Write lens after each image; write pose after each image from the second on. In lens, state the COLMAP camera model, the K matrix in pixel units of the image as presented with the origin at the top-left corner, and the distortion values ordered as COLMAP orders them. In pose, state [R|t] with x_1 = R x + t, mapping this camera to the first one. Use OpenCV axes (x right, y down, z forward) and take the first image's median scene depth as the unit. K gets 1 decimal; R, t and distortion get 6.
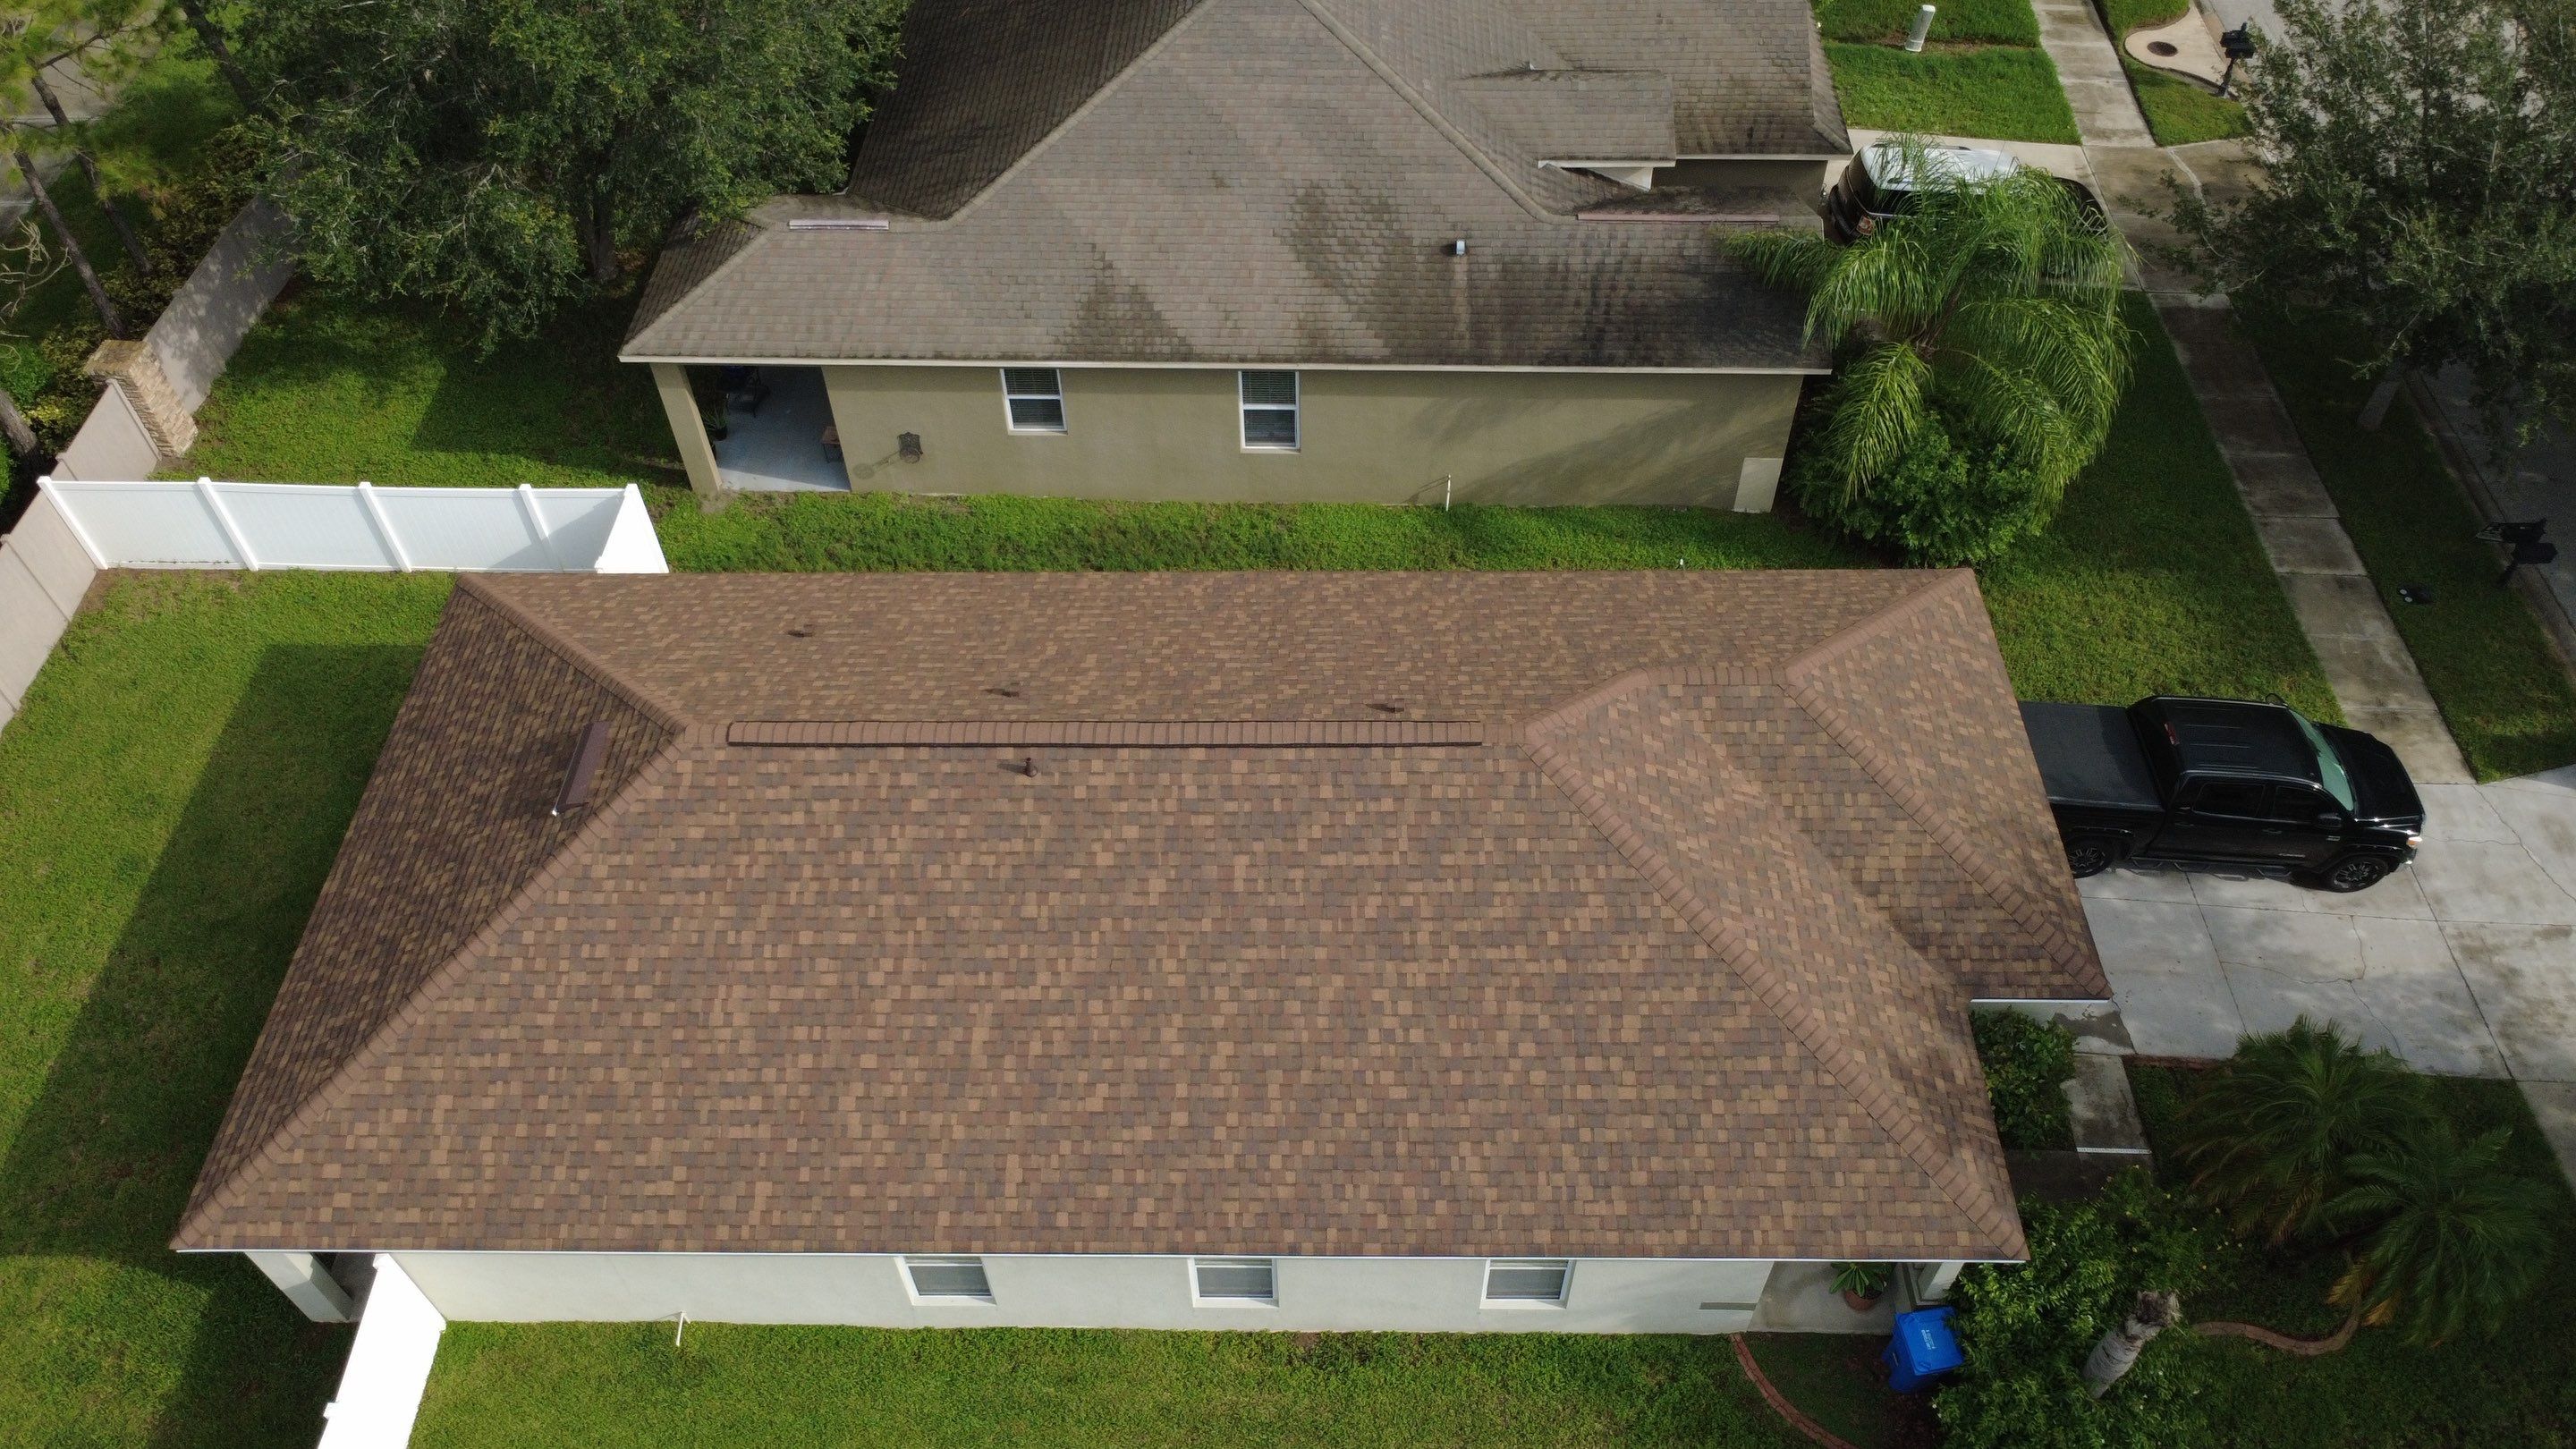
lens RADIAL K [[1873.0, 0, 1282.8], [0, 1873.0, 725.2], [0, 0, 1]] dist [-0.001694, 0.003641]
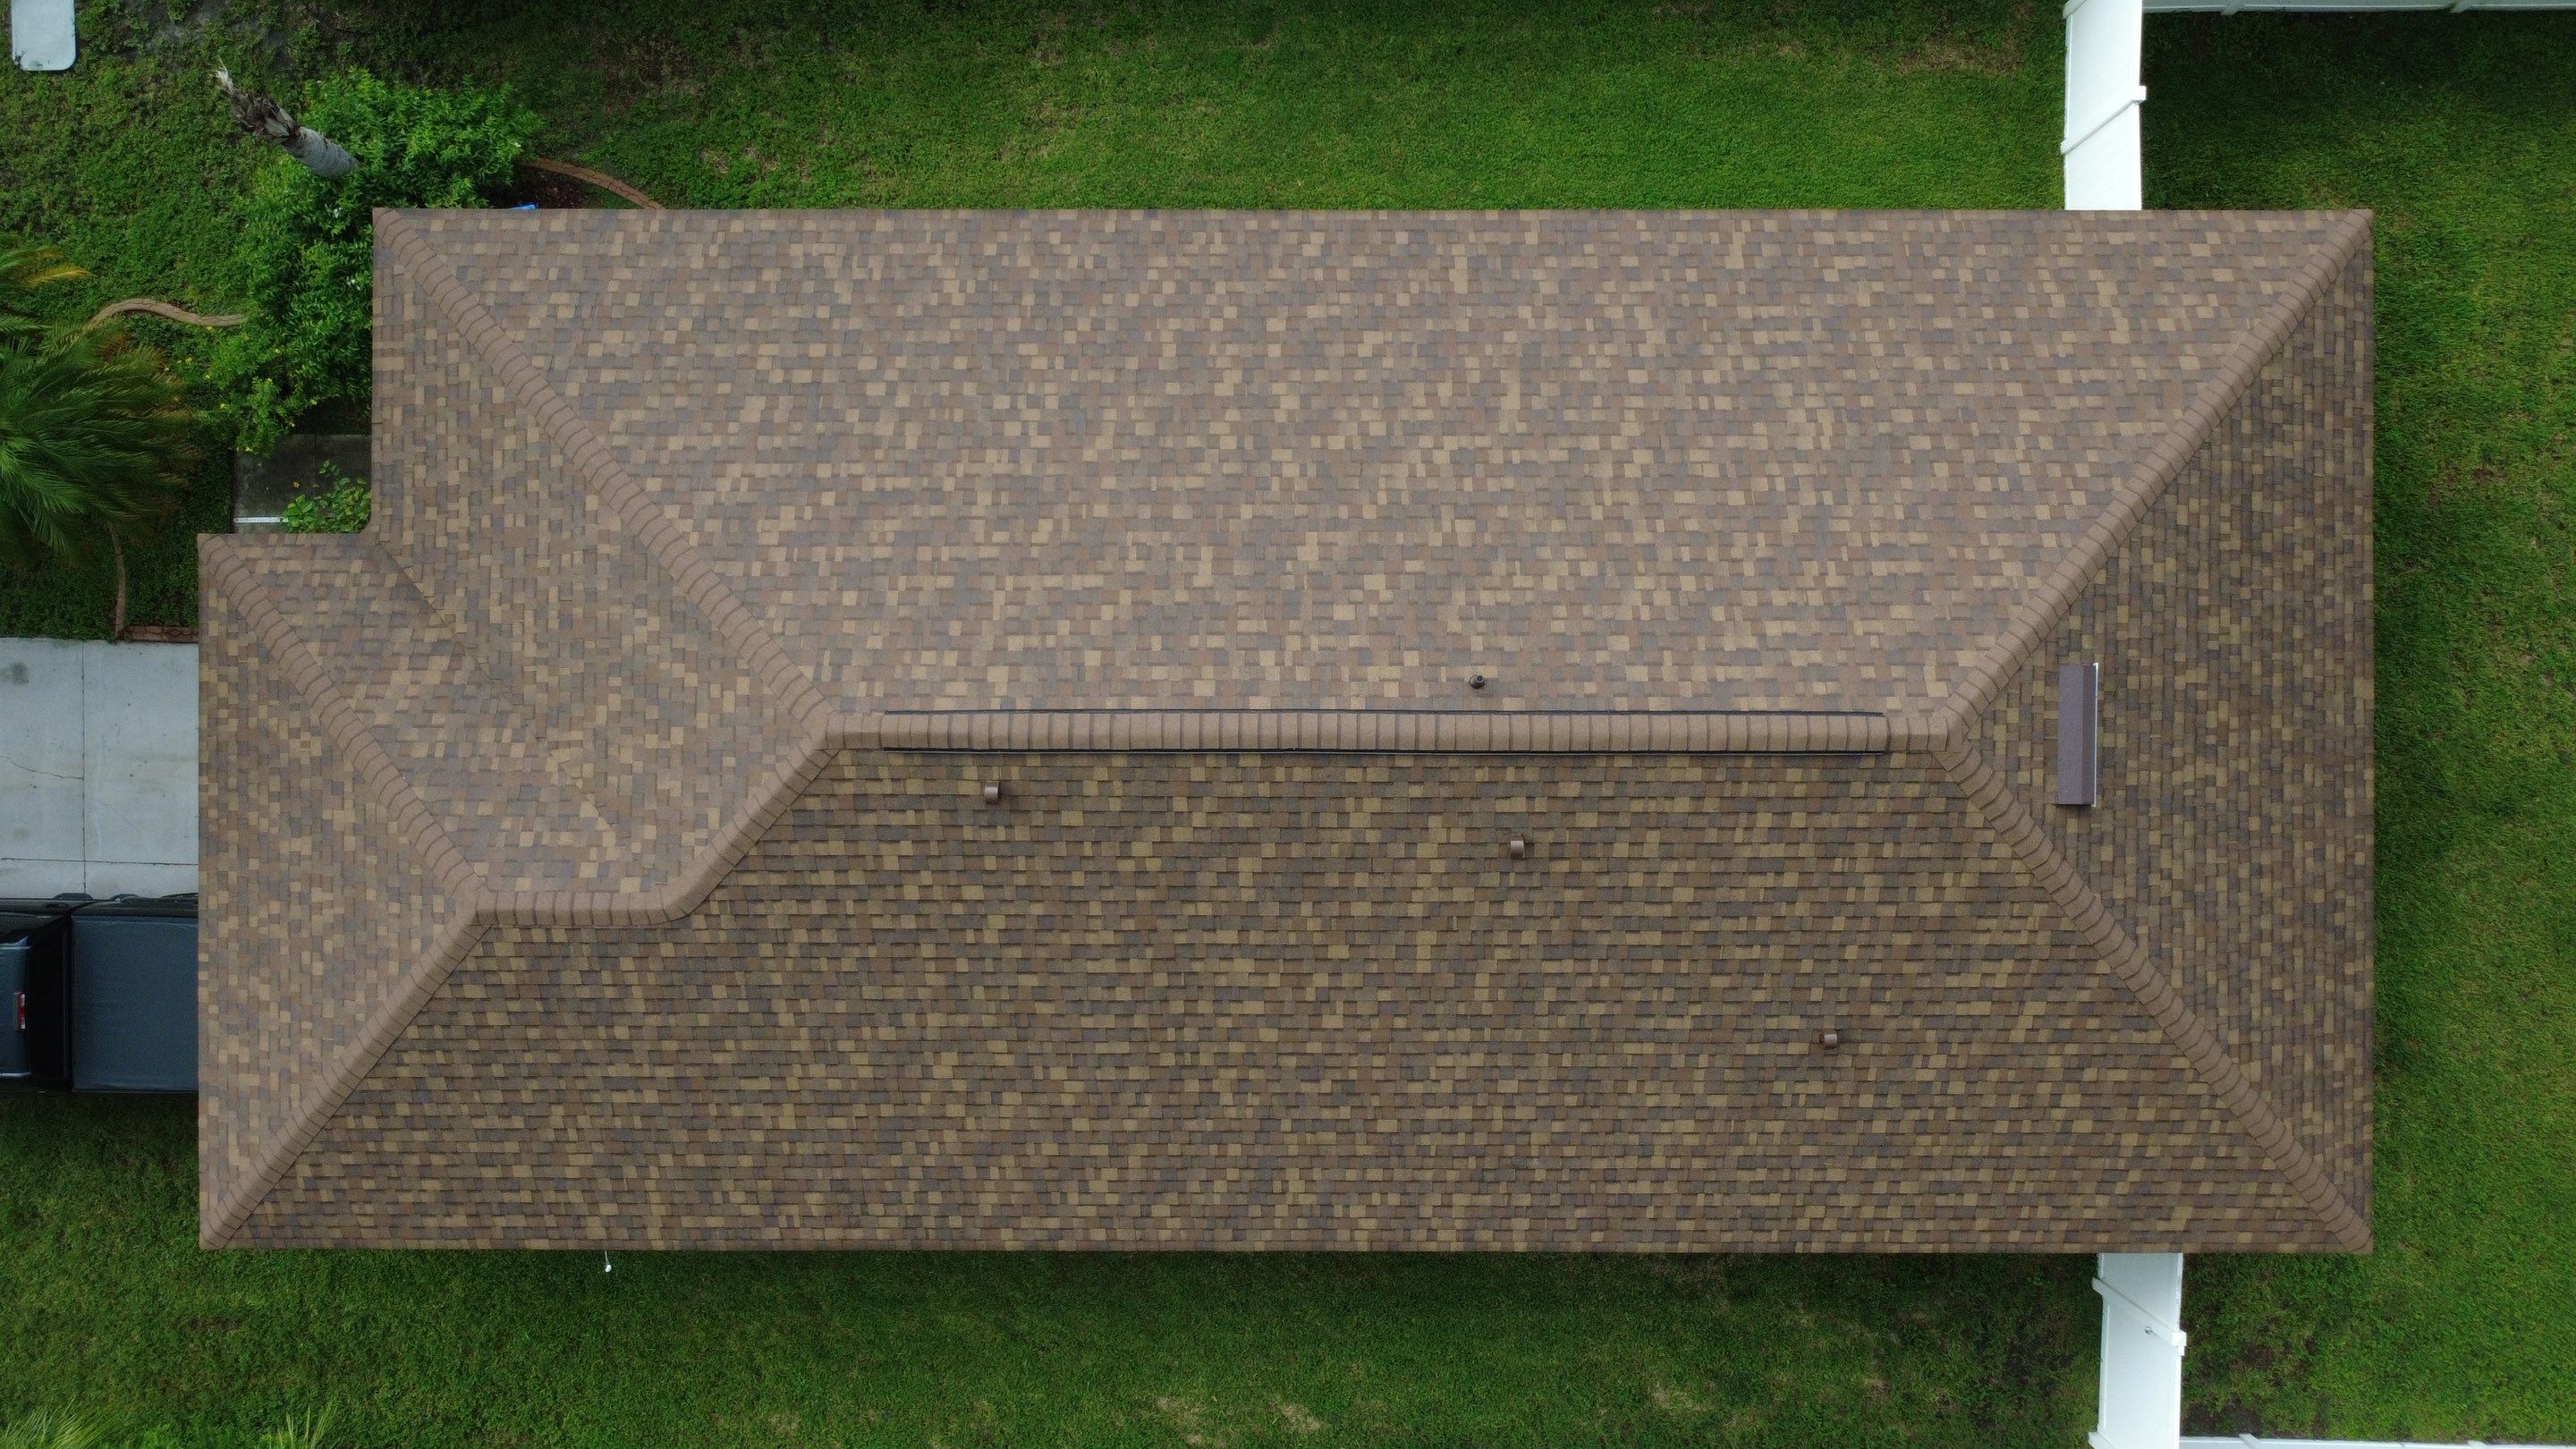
lens RADIAL K [[1873.0, 0, 1282.5], [0, 1873.0, 717.5], [0, 0, 1]] dist [-0.001694, 0.003641]
pose [[-0.999677, 0.013642, 0.021445, -0.071123], [0.003753, -0.755263, 0.655411, -0.487361], [0.025138, 0.655280, 0.754968, 0.430622]]
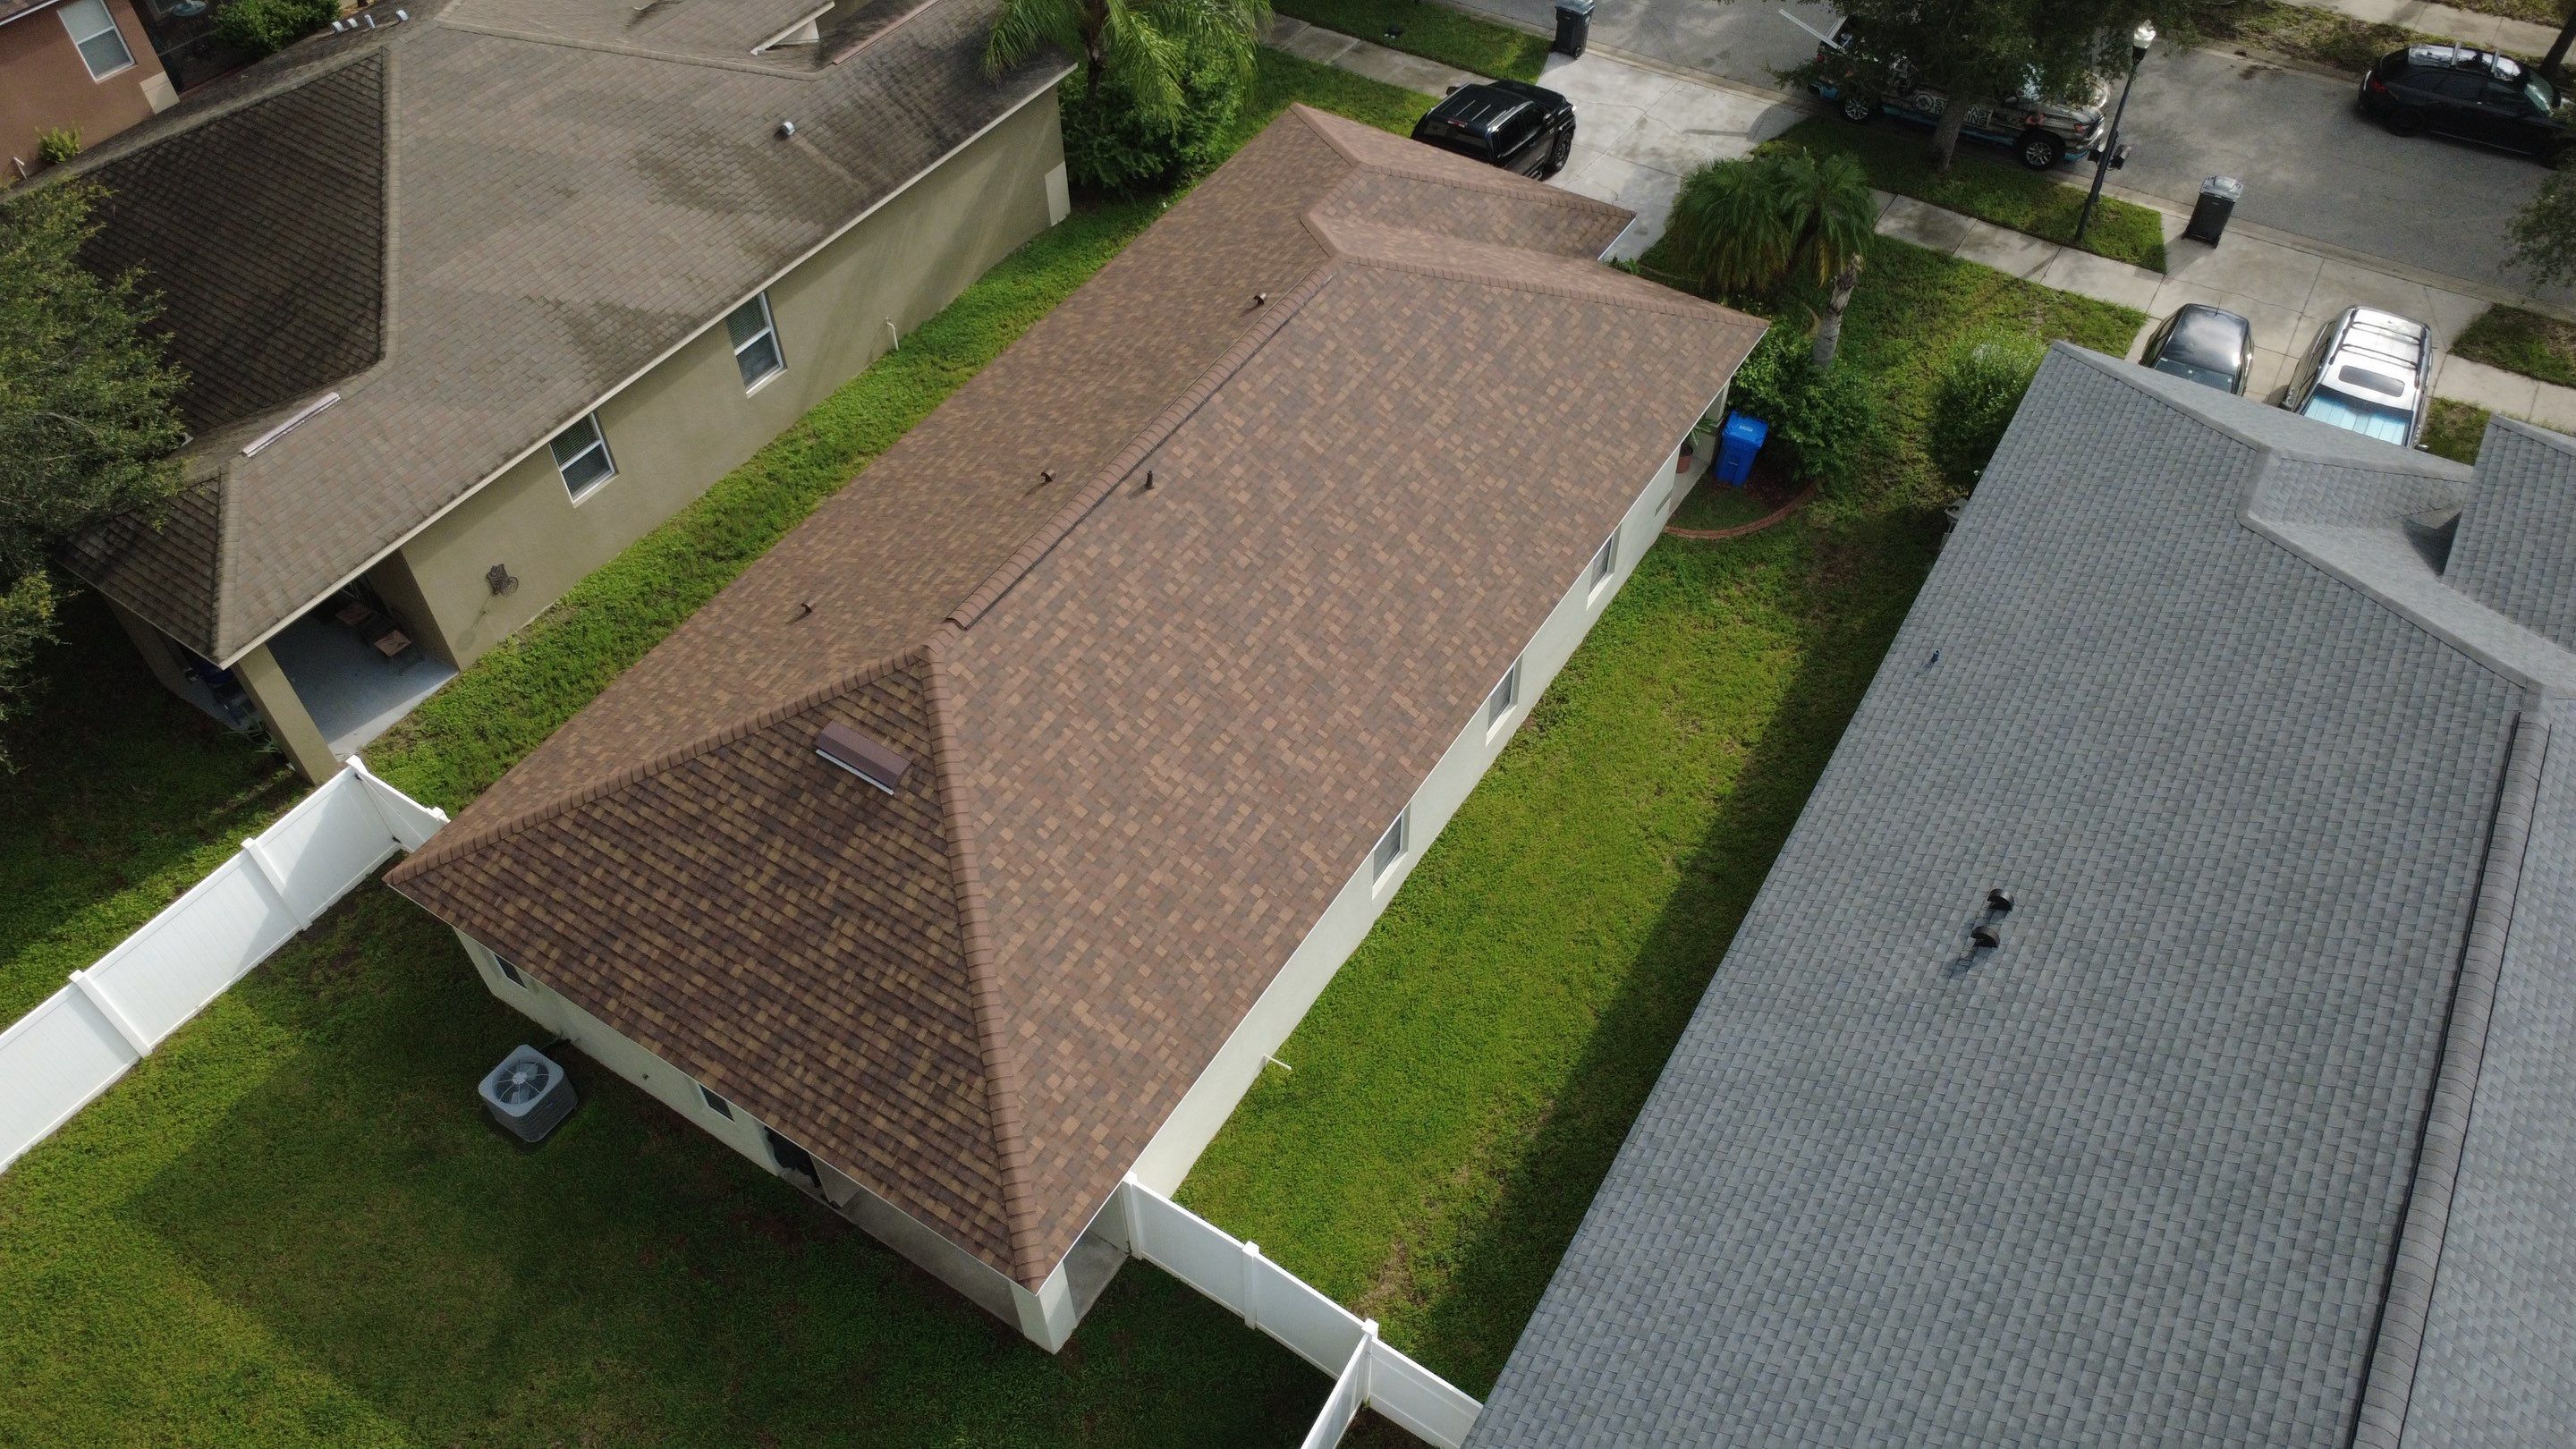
lens RADIAL K [[1873.0, 0, 1286.2], [0, 1873.0, 722.1], [0, 0, 1]] dist [-0.001694, 0.003641]
pose [[0.523682, -0.630280, 0.573153, -0.852139], [0.645815, 0.732476, 0.215410, -0.063827], [-0.555590, 0.257344, 0.790629, 0.067655]]
